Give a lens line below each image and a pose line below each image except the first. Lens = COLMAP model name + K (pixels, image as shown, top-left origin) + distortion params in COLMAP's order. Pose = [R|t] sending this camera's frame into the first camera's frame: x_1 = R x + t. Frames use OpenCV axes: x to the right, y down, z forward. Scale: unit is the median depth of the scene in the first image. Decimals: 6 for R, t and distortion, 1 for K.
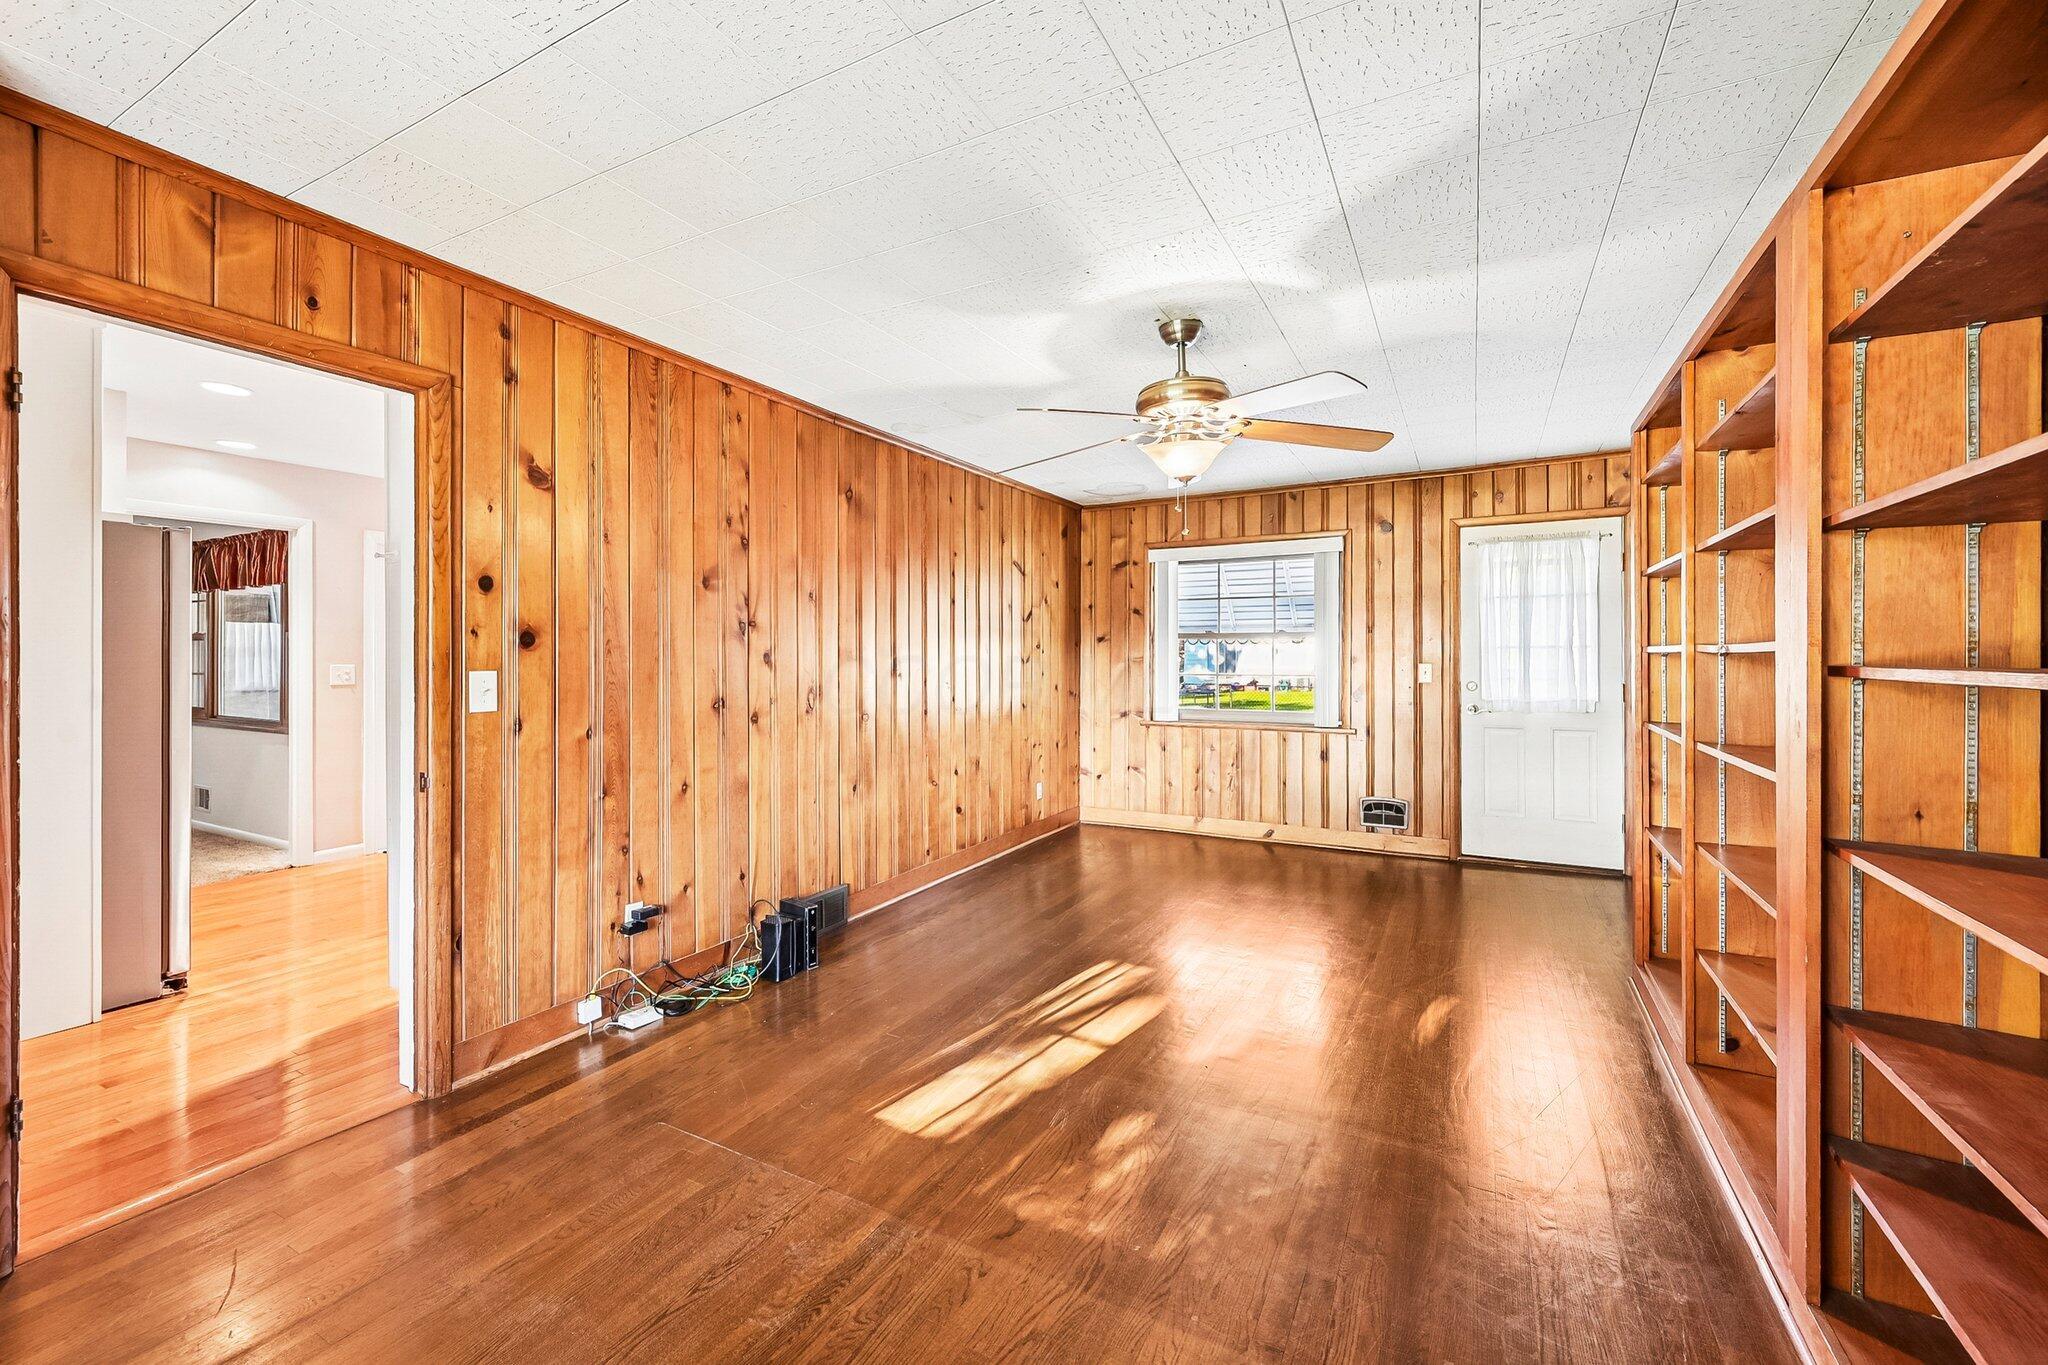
lens RADIAL K [[819.2, 0, 1032.9], [0, 819.2, 671.6], [0, 0, 1]] dist [-0.001736, -0.000744]
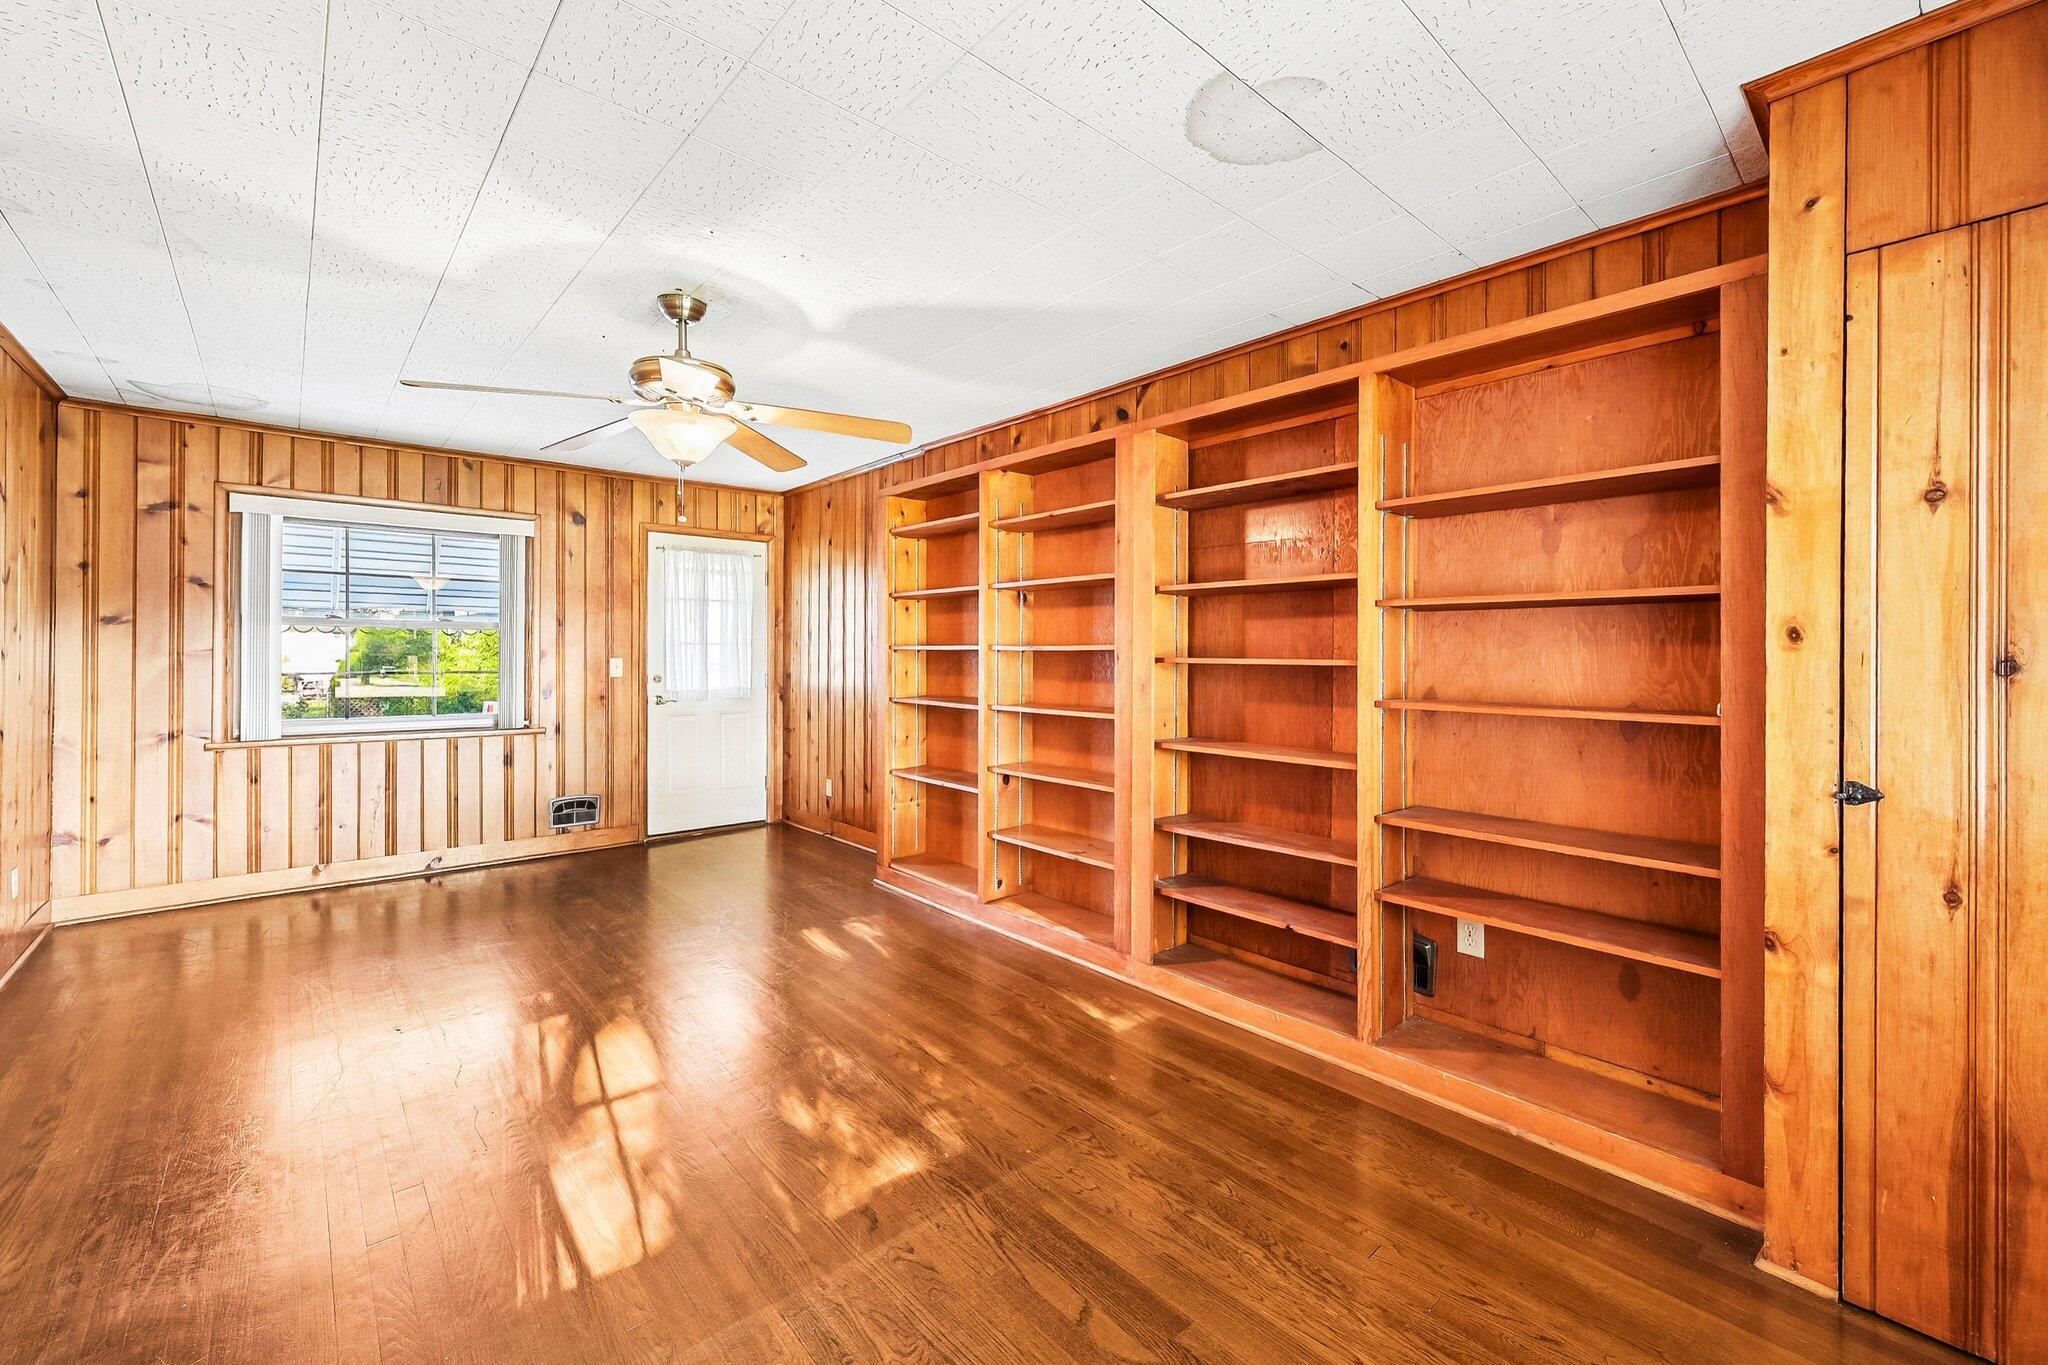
lens RADIAL K [[819.2, 0, 1029.2], [0, 819.2, 660.1], [0, 0, 1]] dist [-0.001736, -0.000744]
pose [[0.346246, -0.002605, 0.938140, -0.300263], [0.011813, 0.999929, -0.001583, 0.000728], [-0.938069, 0.011630, 0.346252, 0.154672]]
